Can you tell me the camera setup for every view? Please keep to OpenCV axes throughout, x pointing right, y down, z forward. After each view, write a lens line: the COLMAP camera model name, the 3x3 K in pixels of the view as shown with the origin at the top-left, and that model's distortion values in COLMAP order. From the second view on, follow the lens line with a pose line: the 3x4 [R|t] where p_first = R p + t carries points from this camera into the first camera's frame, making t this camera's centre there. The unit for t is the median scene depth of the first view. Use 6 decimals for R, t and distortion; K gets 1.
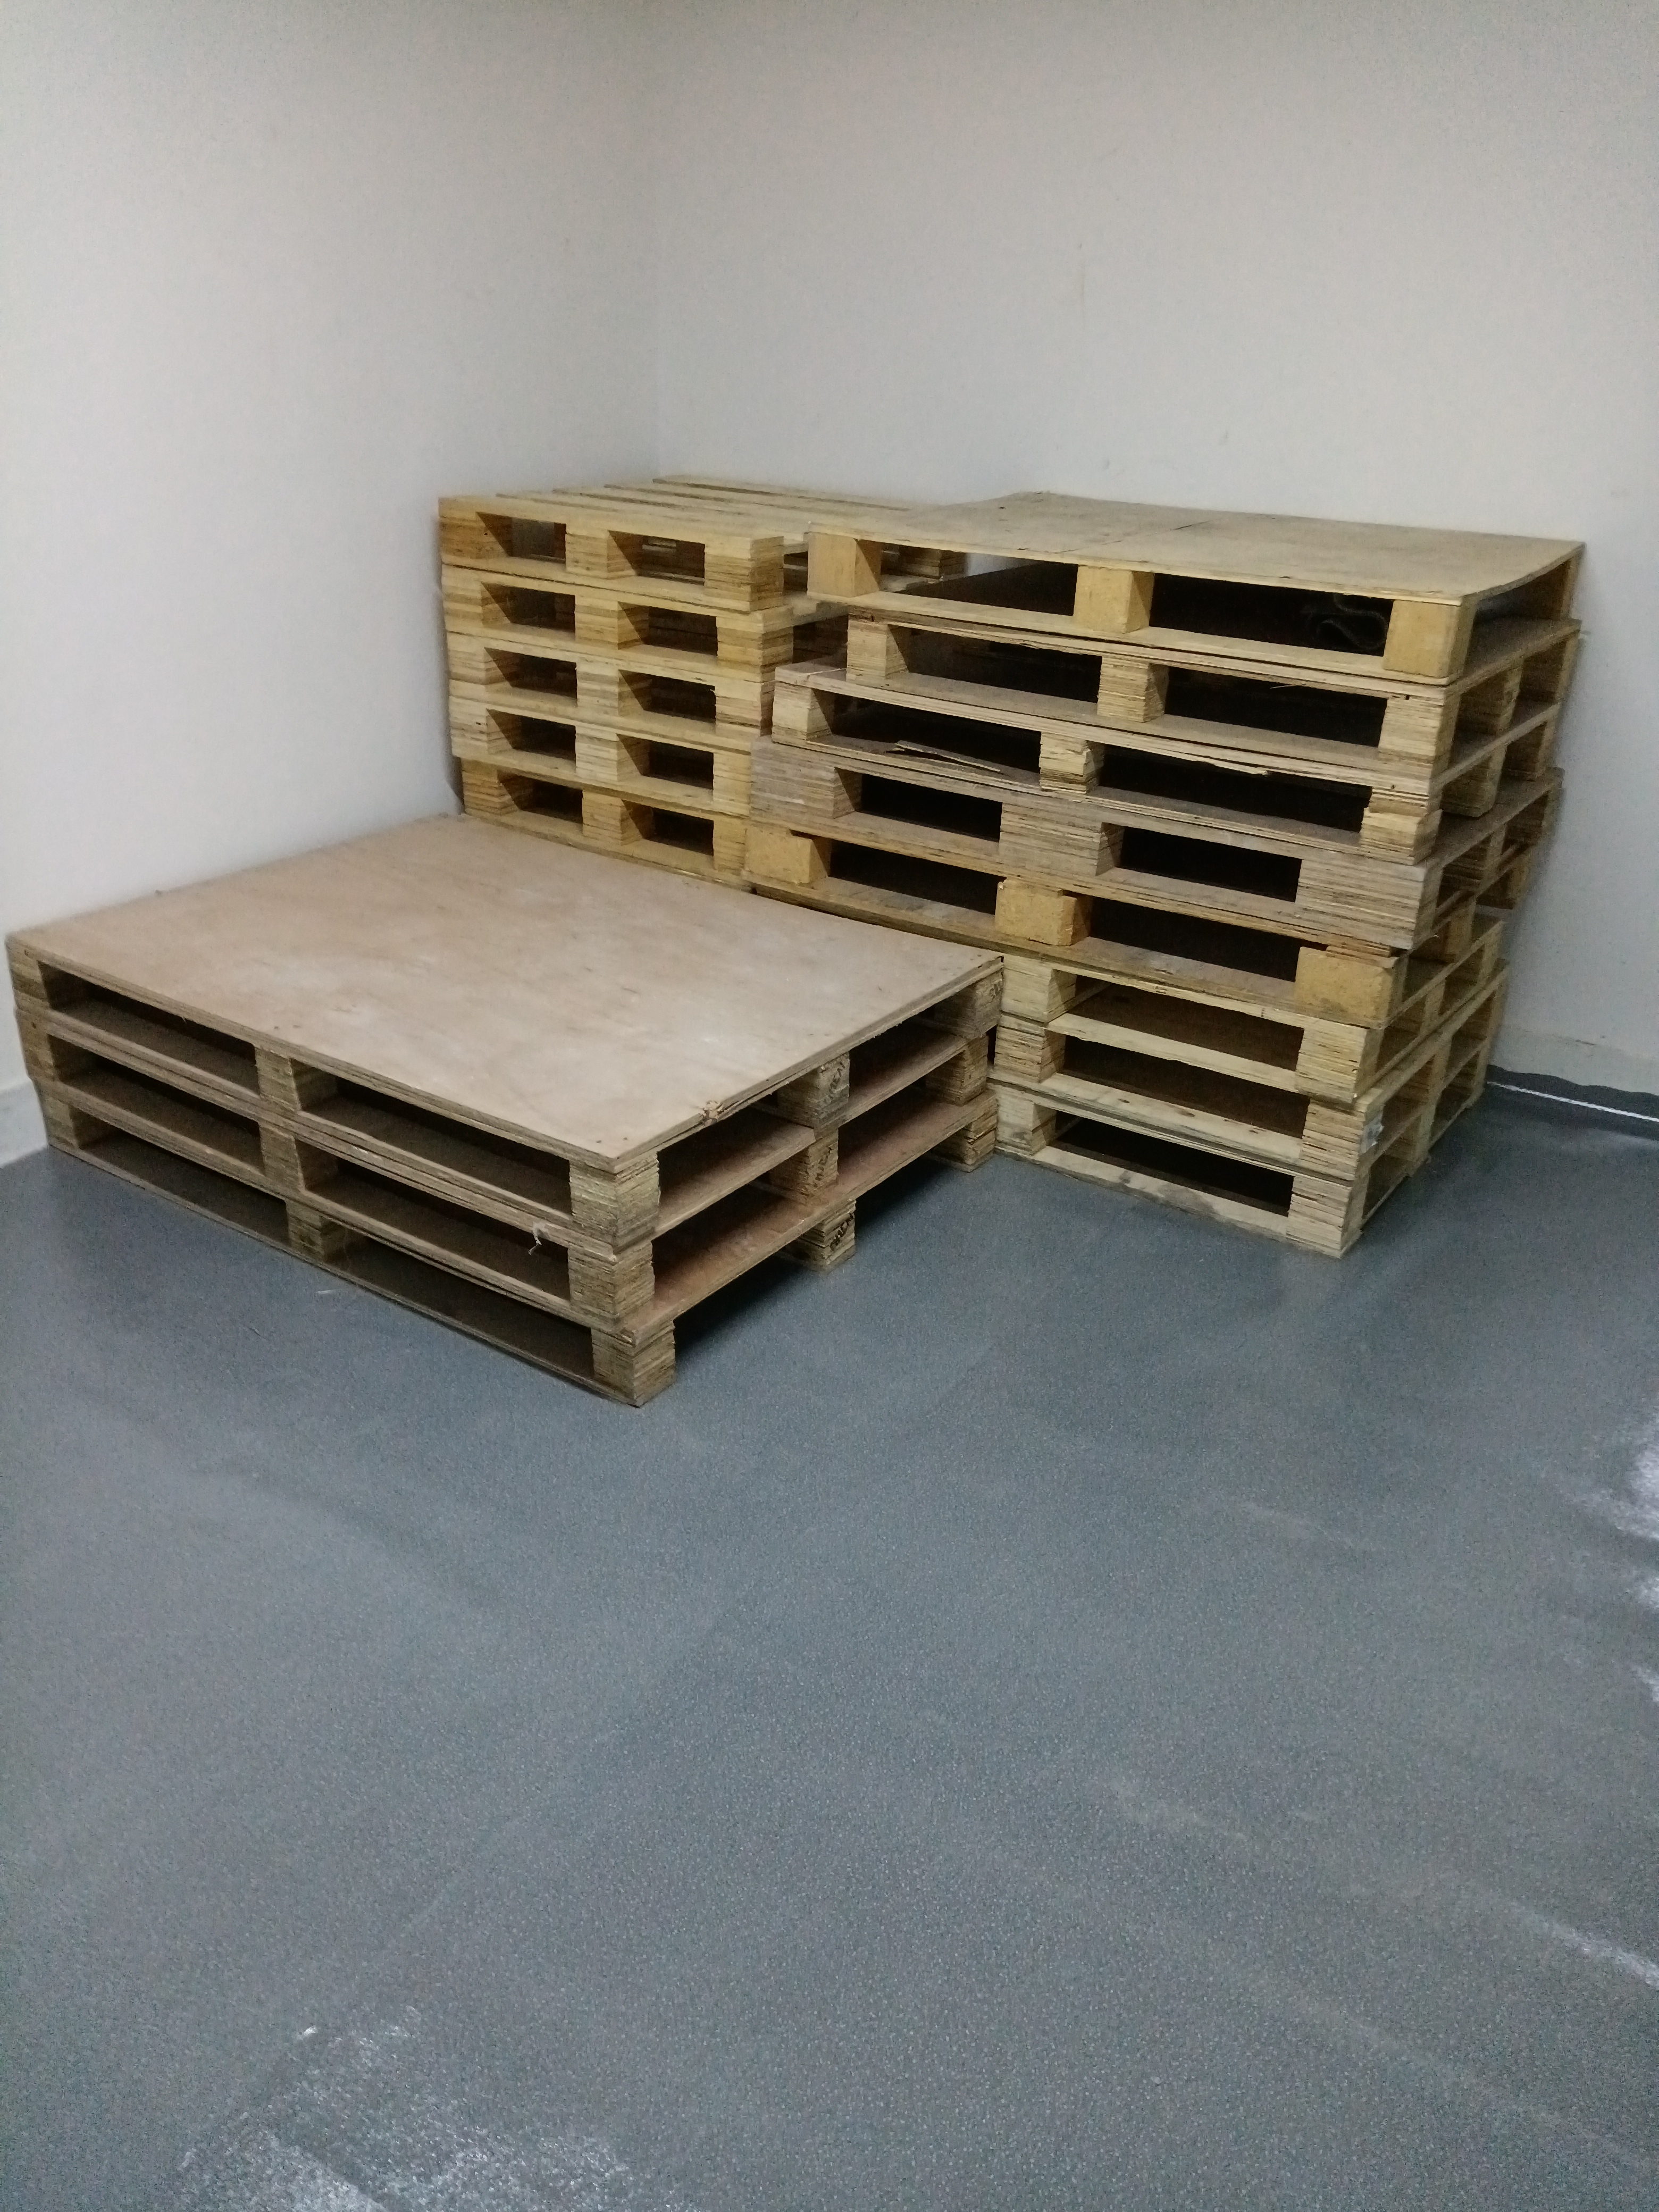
lens RADIAL K [[1757.3, 0, 815.9], [0, 1757.3, 1101.1], [0, 0, 1]] dist [0.070284, -0.129083]
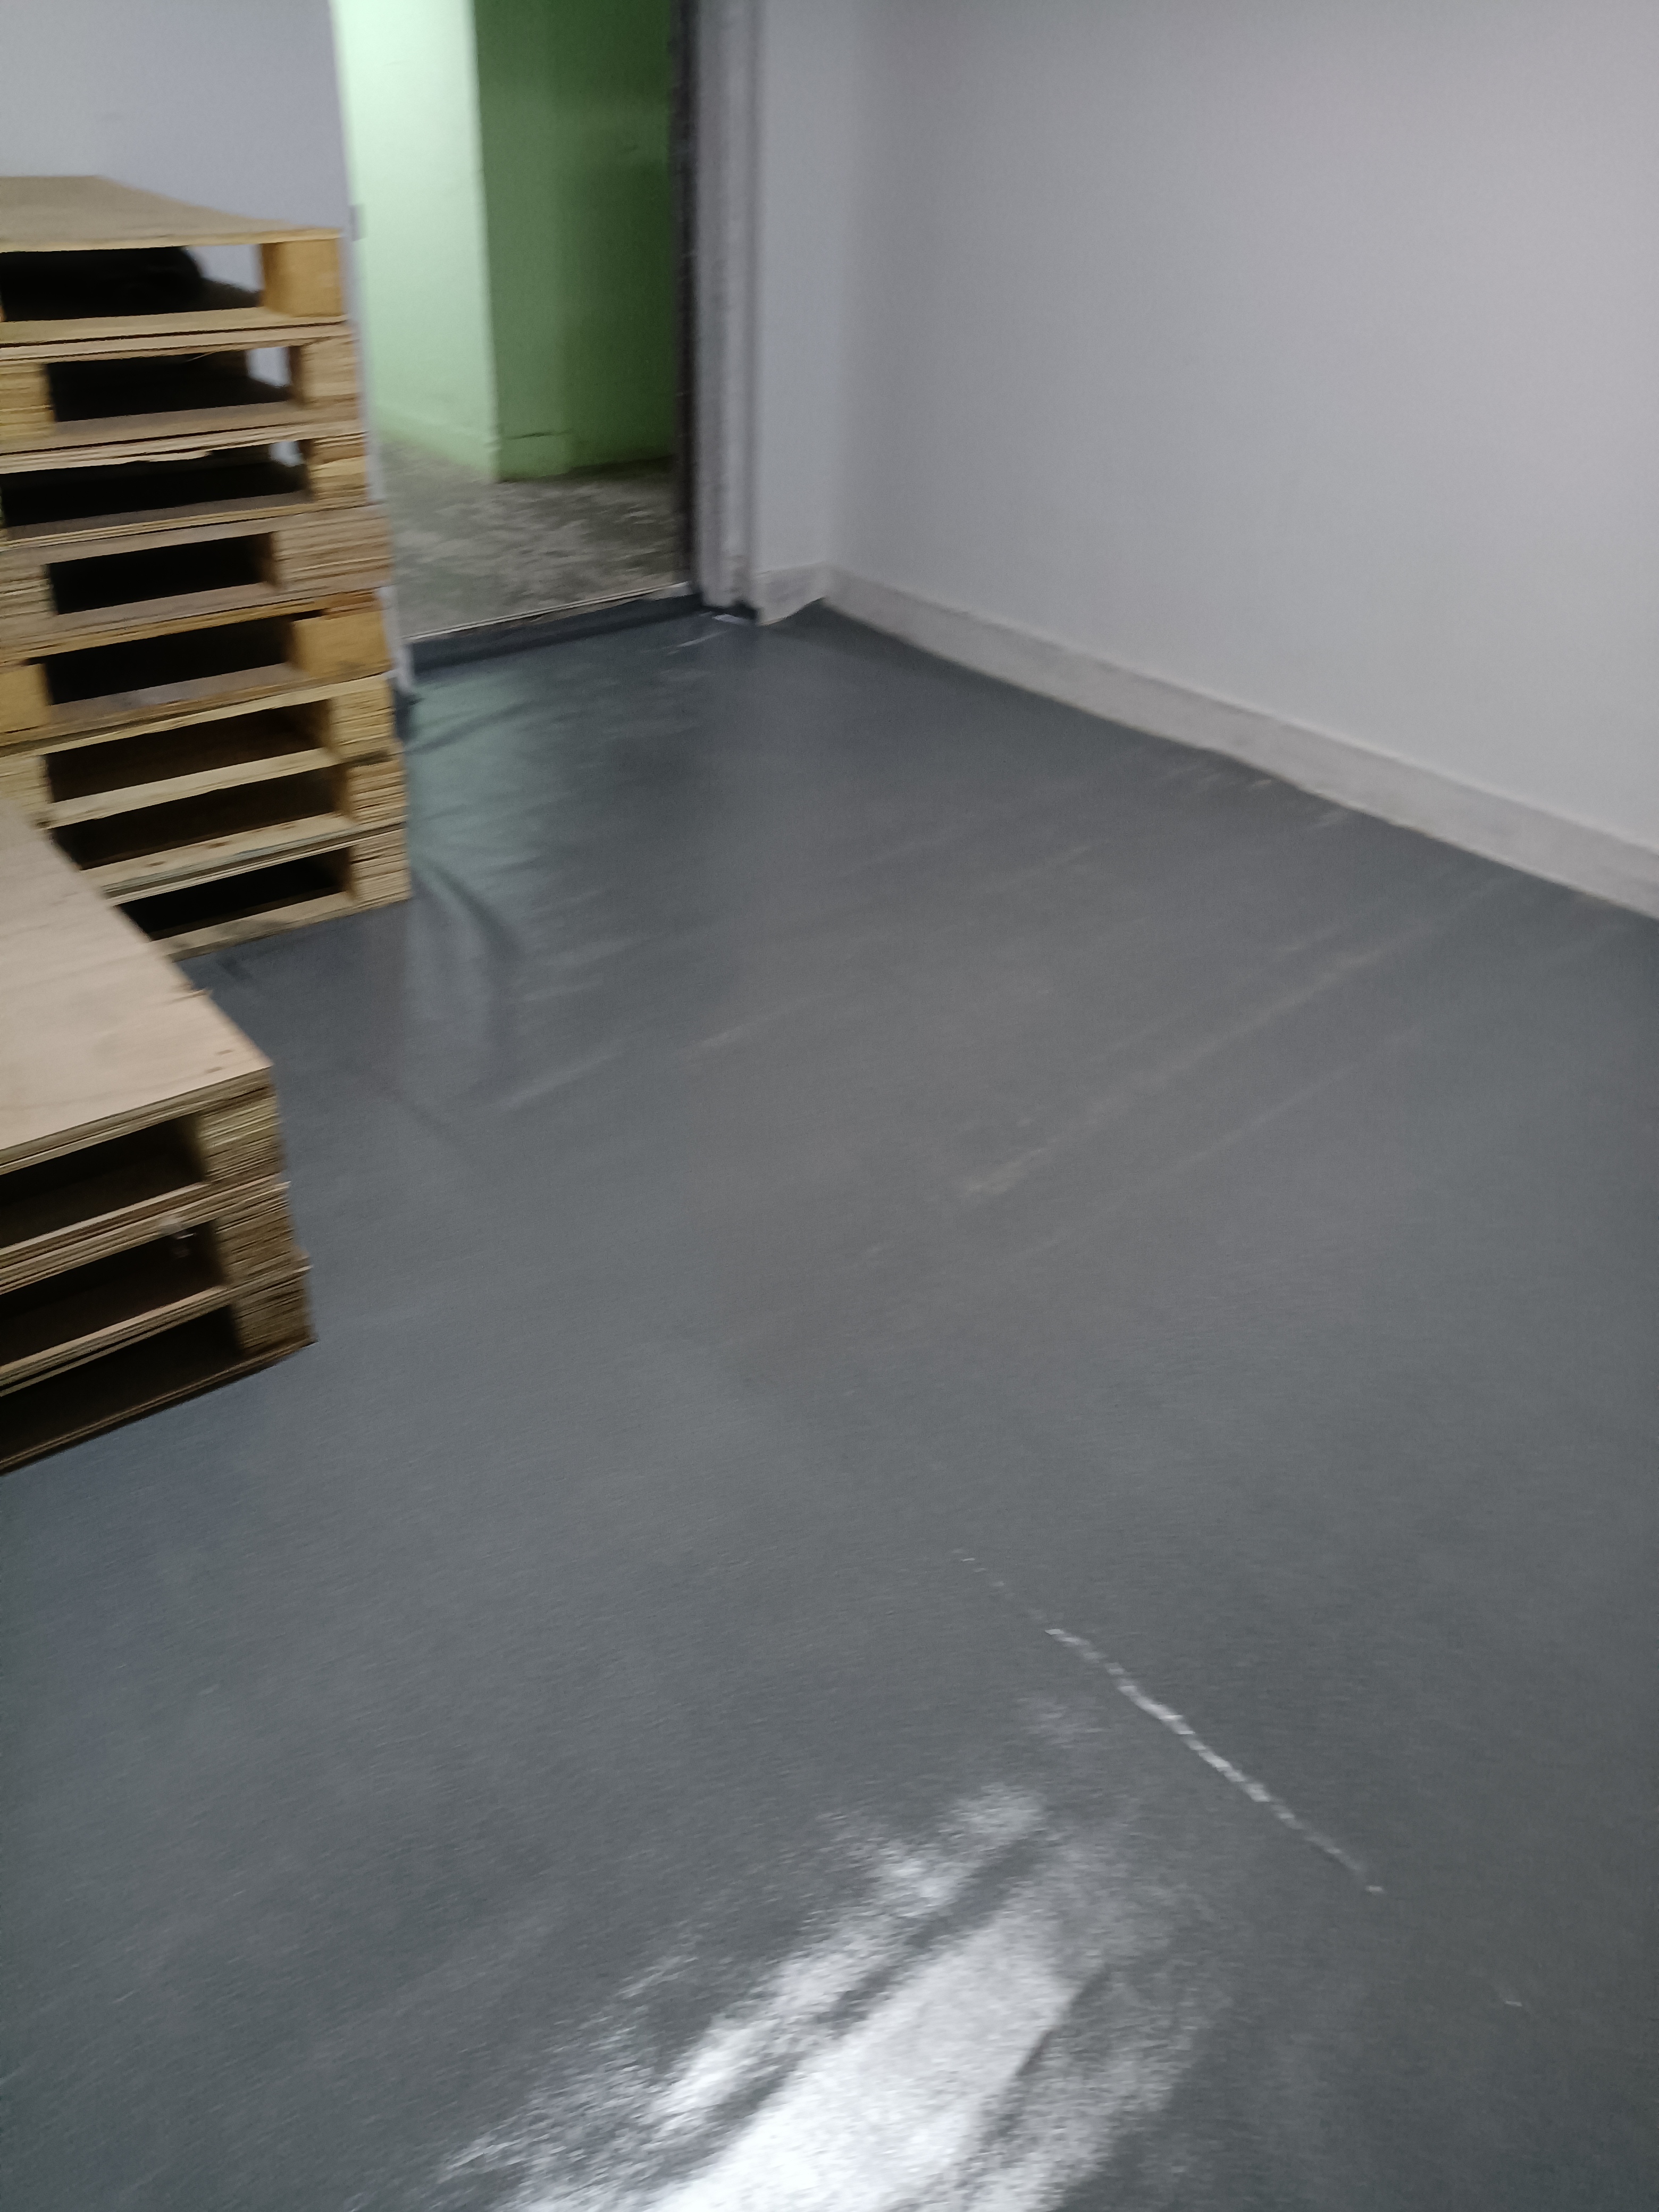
lens RADIAL K [[1762.6, 0, 820.3], [0, 1762.6, 1101.5], [0, 0, 1]] dist [0.043184, -0.083114]
pose [[0.298881, -0.520230, 0.800020, -0.561422], [0.372396, 0.835455, 0.404149, -0.151026], [-0.878631, 0.177132, 0.443433, 0.339835]]
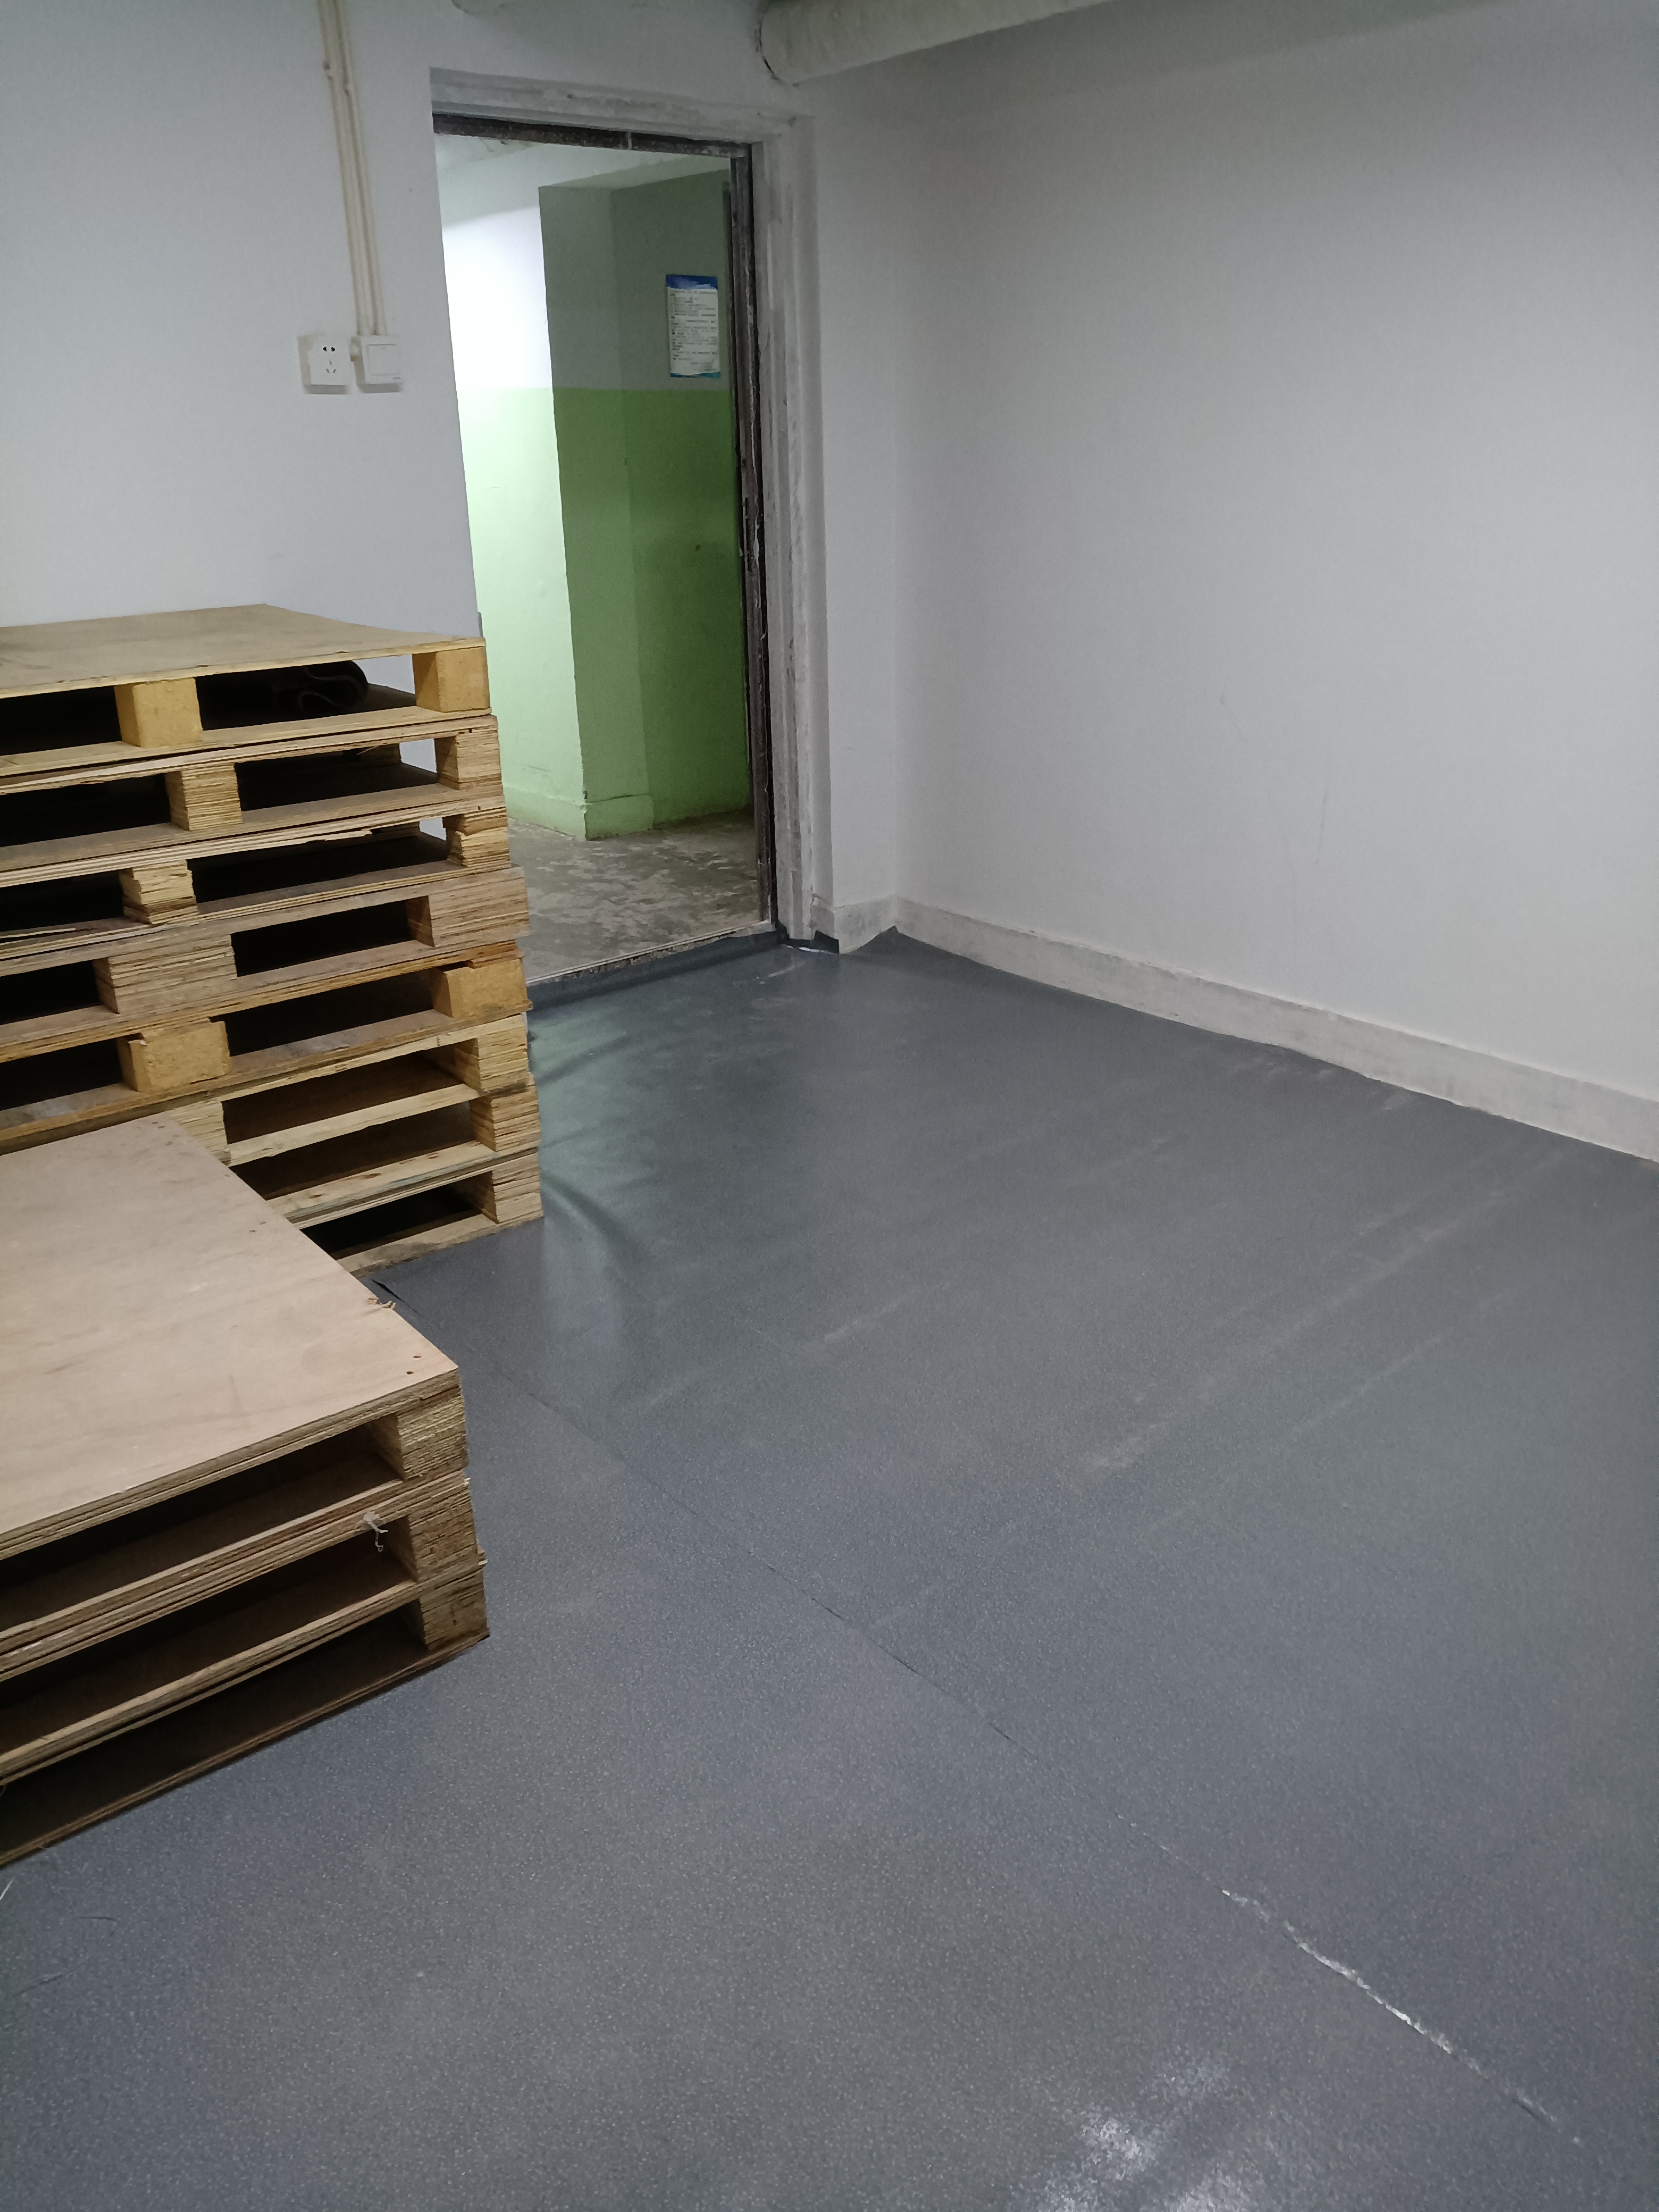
lens RADIAL K [[1760.0, 0, 822.6], [0, 1760.0, 1110.1], [0, 0, 1]] dist [0.071505, -0.141201]
pose [[0.297555, -0.388320, 0.872163, -0.634842], [0.423069, 0.872580, 0.244167, -0.177593], [-0.855847, 0.296332, 0.423926, 0.350046]]
